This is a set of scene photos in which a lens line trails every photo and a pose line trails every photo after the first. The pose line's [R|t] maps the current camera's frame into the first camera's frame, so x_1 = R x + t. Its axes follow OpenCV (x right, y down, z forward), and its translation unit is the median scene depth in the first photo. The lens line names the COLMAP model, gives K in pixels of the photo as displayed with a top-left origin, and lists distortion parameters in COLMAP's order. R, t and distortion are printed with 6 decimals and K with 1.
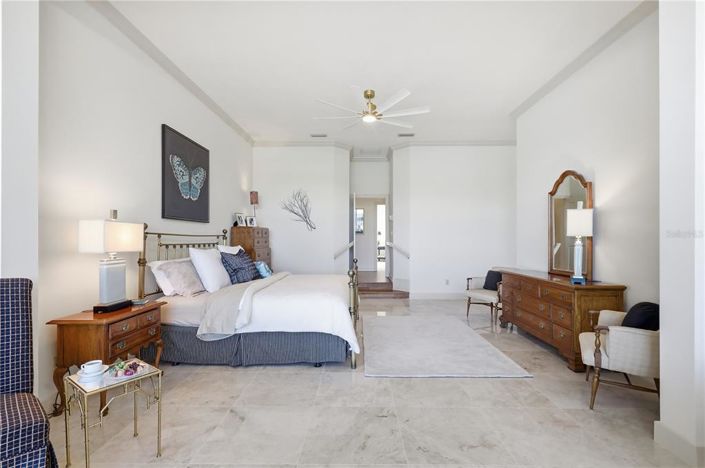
lens RADIAL K [[318.7, 0, 352.8], [0, 318.7, 237.5], [0, 0, 1]] dist [-0.010625, 0.000709]
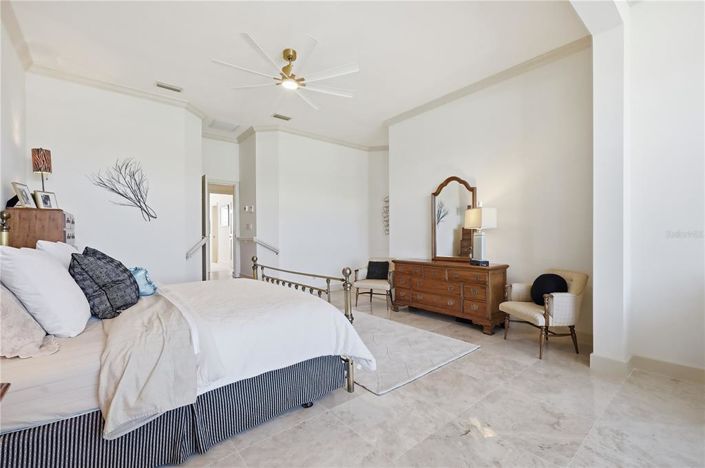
lens RADIAL K [[304.8, 0, 352.3], [0, 304.8, 236.7], [0, 0, 1]] dist [-0.001226, -0.000280]
pose [[0.754371, -0.004352, 0.656434, -0.340402], [0.000893, 0.999984, 0.005604, 0.015707], [-0.656448, -0.003641, 0.754362, 0.294963]]
